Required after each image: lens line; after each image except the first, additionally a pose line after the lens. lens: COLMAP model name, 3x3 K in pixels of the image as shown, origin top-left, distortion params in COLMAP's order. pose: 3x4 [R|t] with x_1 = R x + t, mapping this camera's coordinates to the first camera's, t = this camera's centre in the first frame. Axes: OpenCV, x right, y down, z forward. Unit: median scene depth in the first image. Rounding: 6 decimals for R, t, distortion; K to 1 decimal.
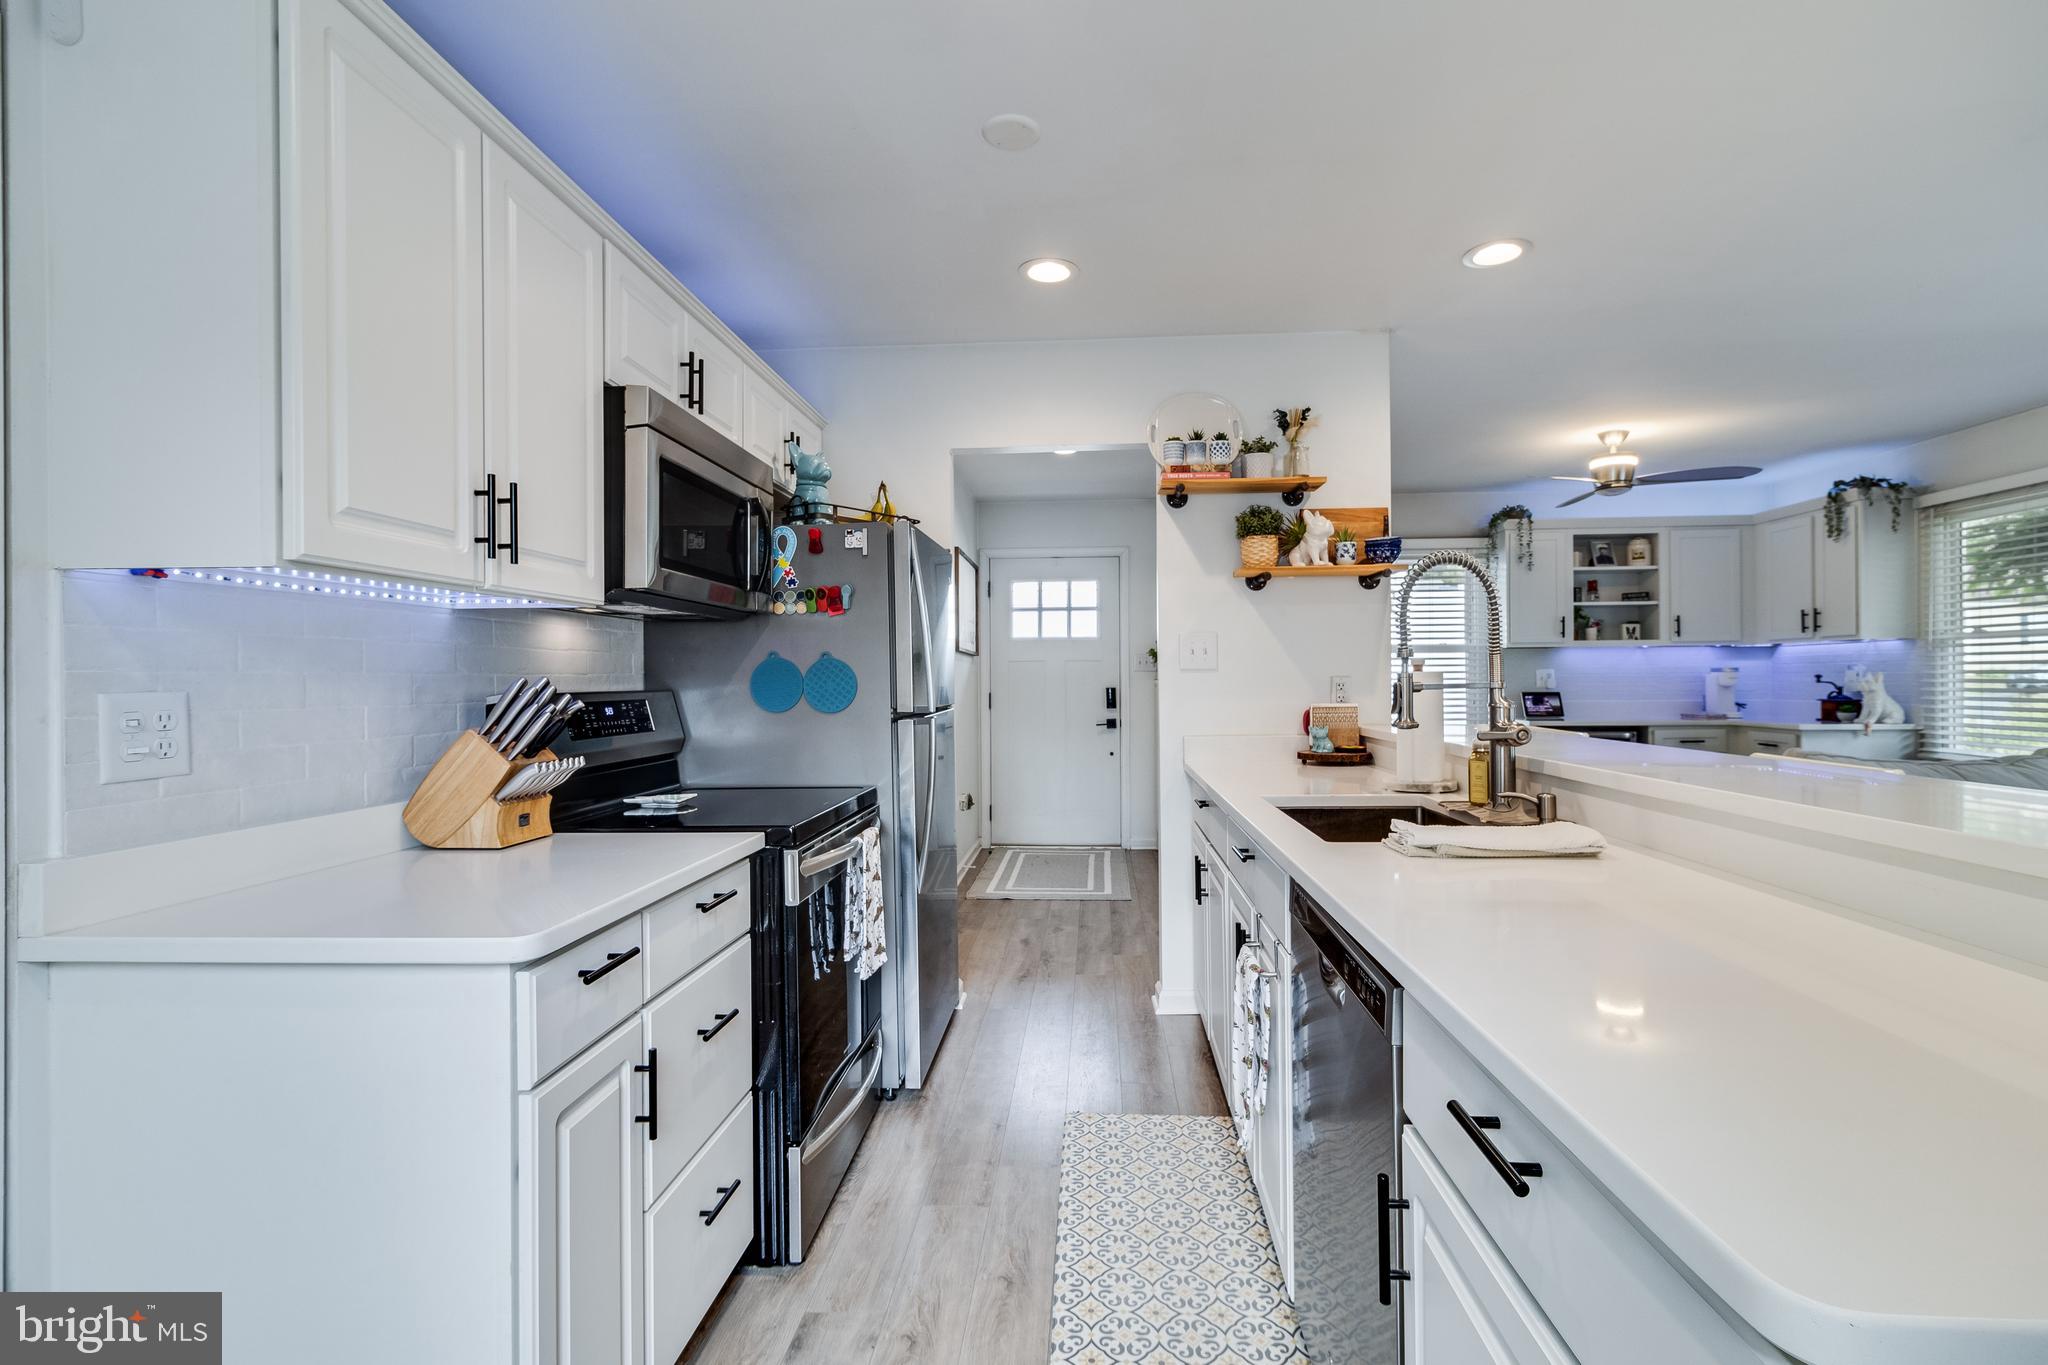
lens RADIAL K [[942.6, 0, 1027.4], [0, 942.6, 679.5], [0, 0, 1]] dist [0.003483, 0.000879]
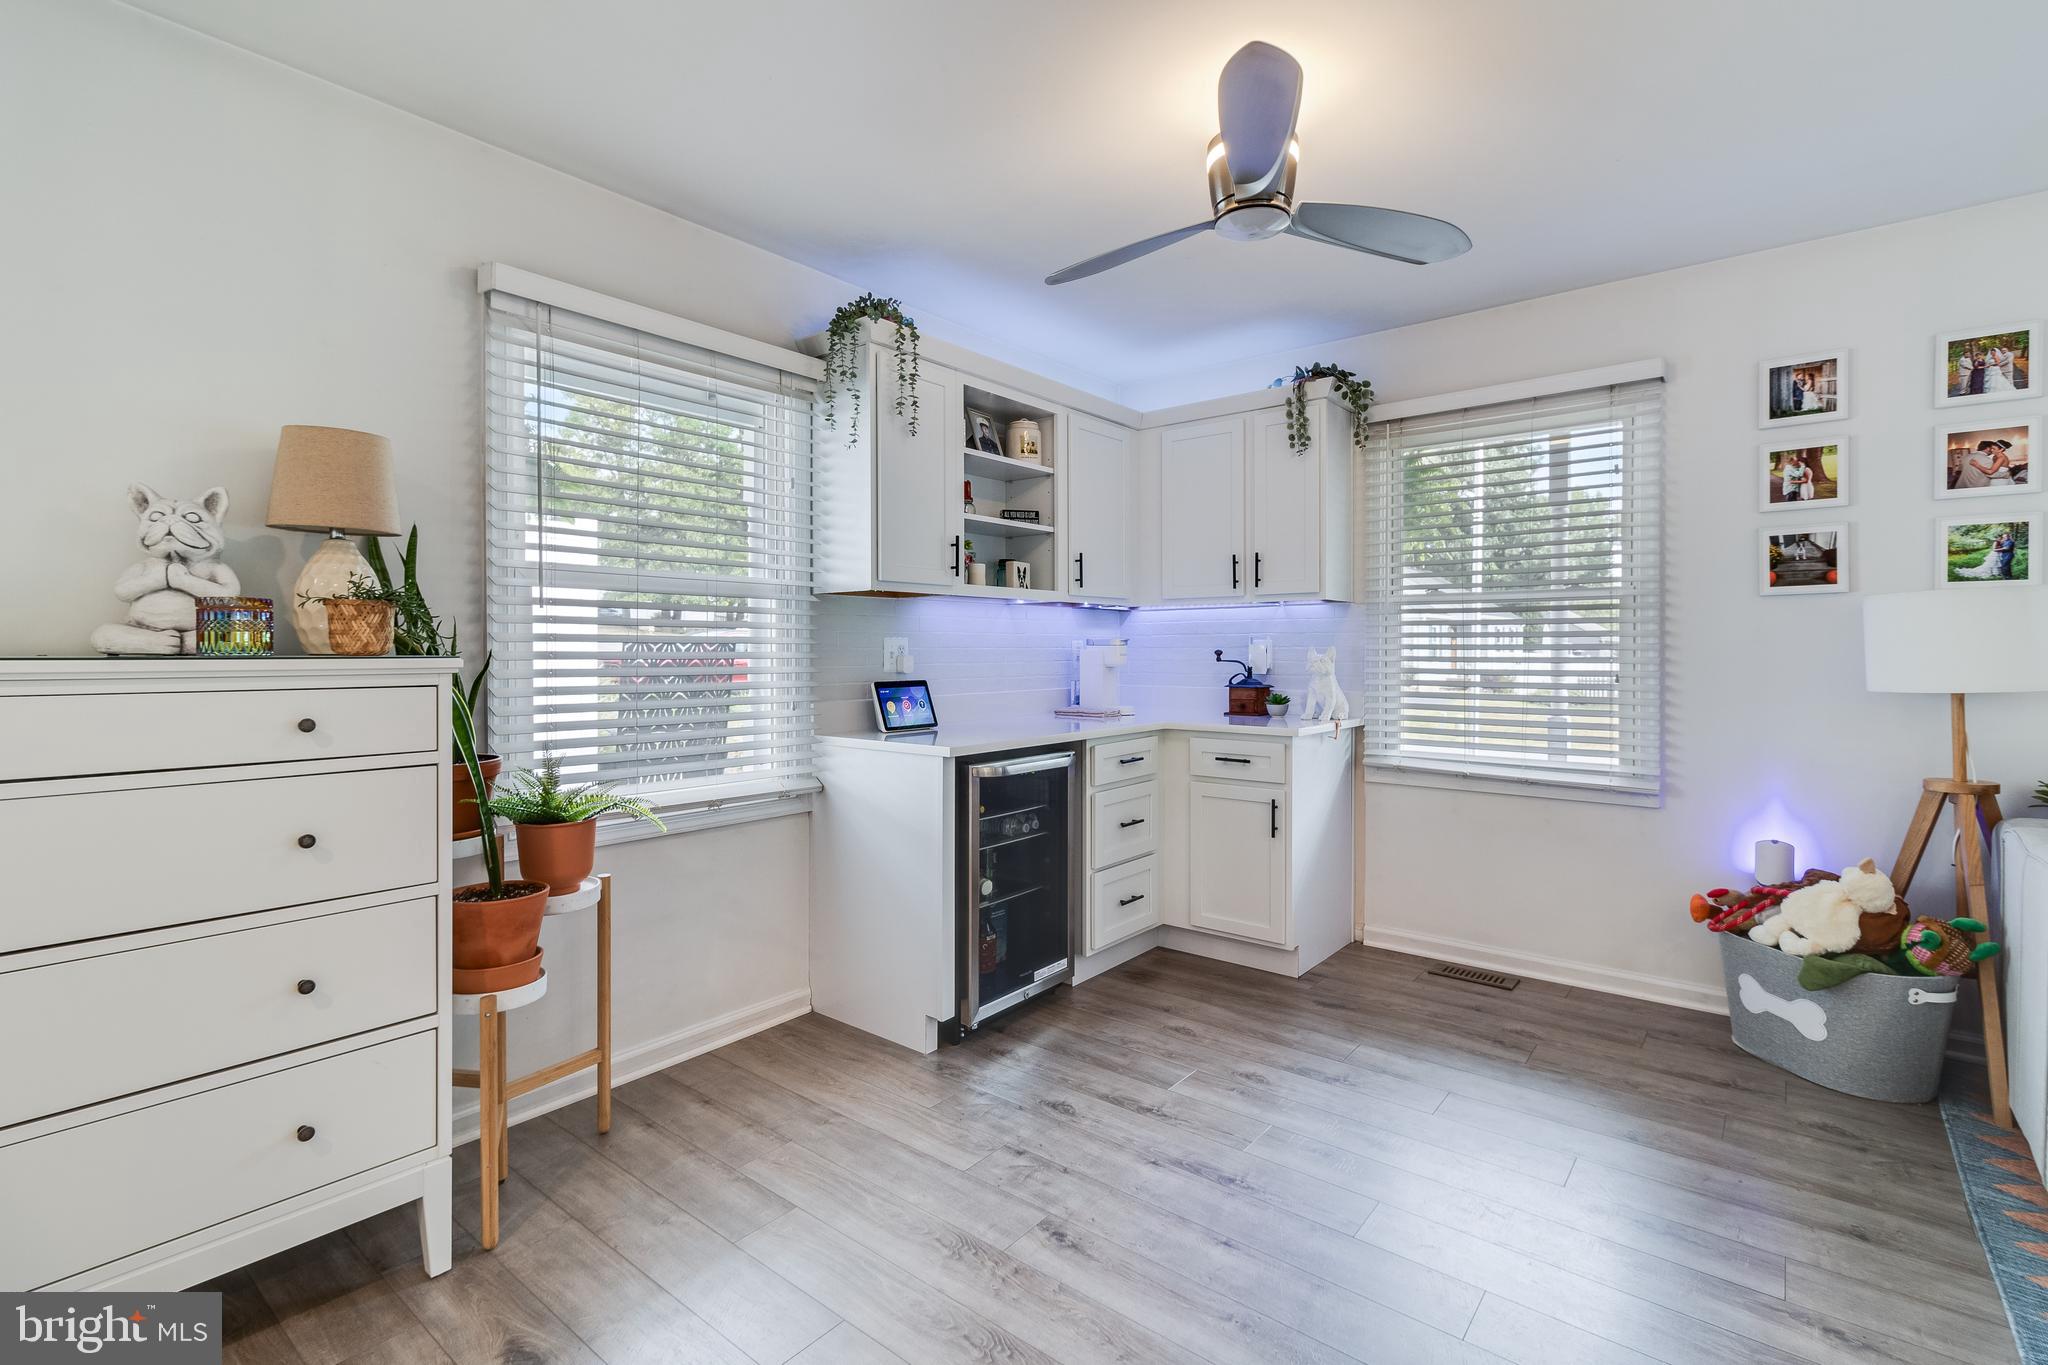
lens RADIAL K [[942.6, 0, 1022.4], [0, 942.6, 656.8], [0, 0, 1]] dist [0.003483, 0.000879]
pose [[0.580932, 0.000377, 0.813952, 0.363921], [-0.003495, 0.999992, 0.002031, -0.002835], [-0.813945, -0.004025, 0.580928, 1.461963]]
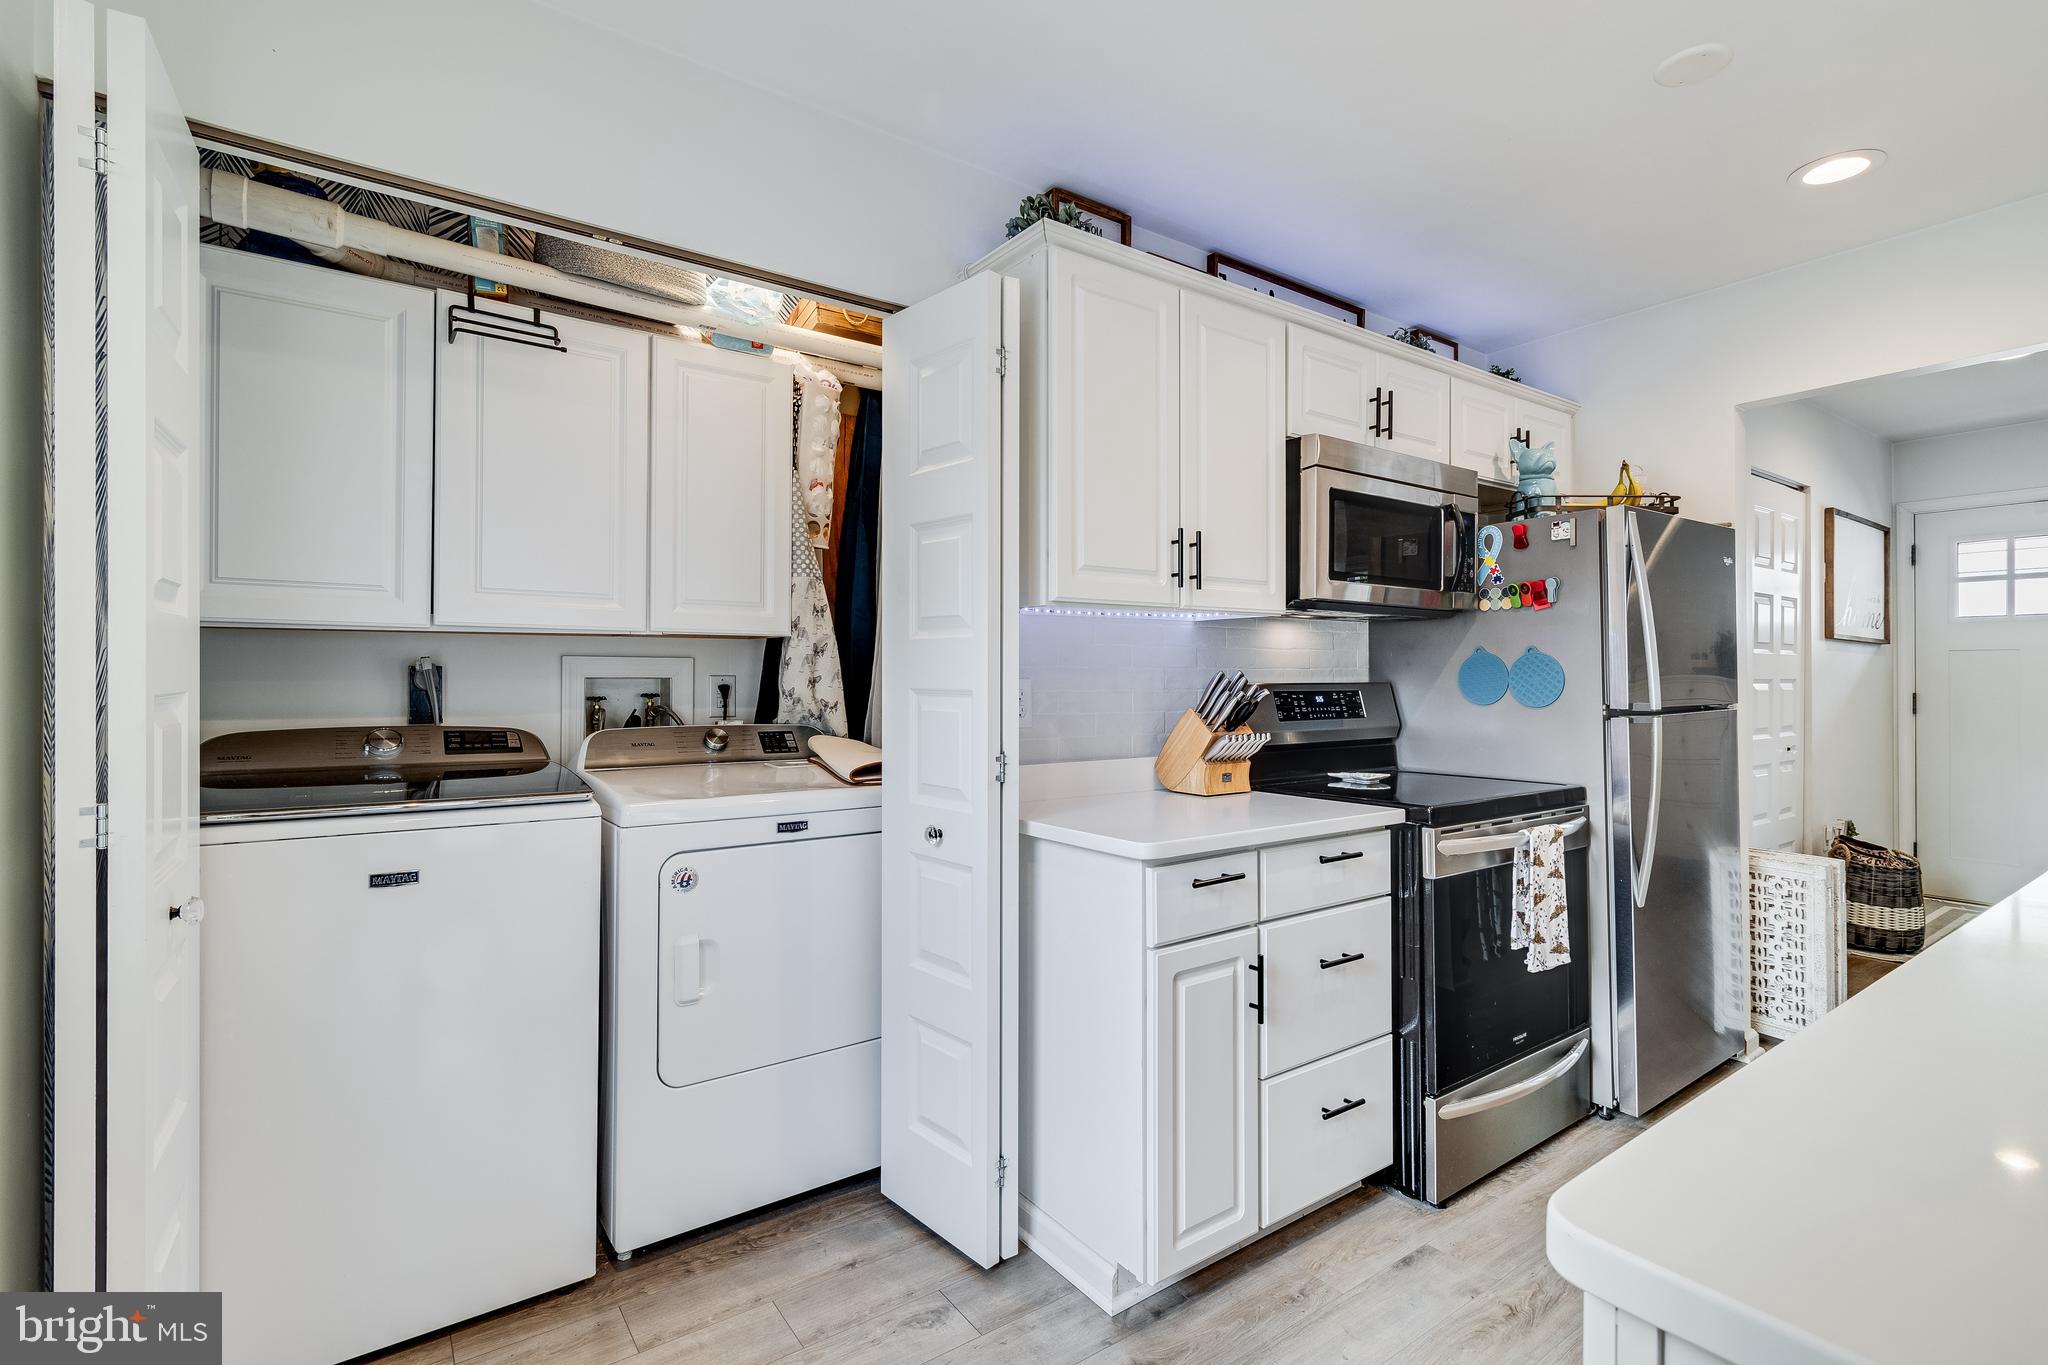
lens RADIAL K [[942.6, 0, 1046.5], [0, 942.6, 673.5], [0, 0, 1]] dist [0.003483, 0.000879]
pose [[0.645166, 0.005949, -0.764019, 0.215605], [-0.004759, 0.999982, 0.003768, -0.001753], [0.764027, 0.001205, 0.645183, -0.039228]]
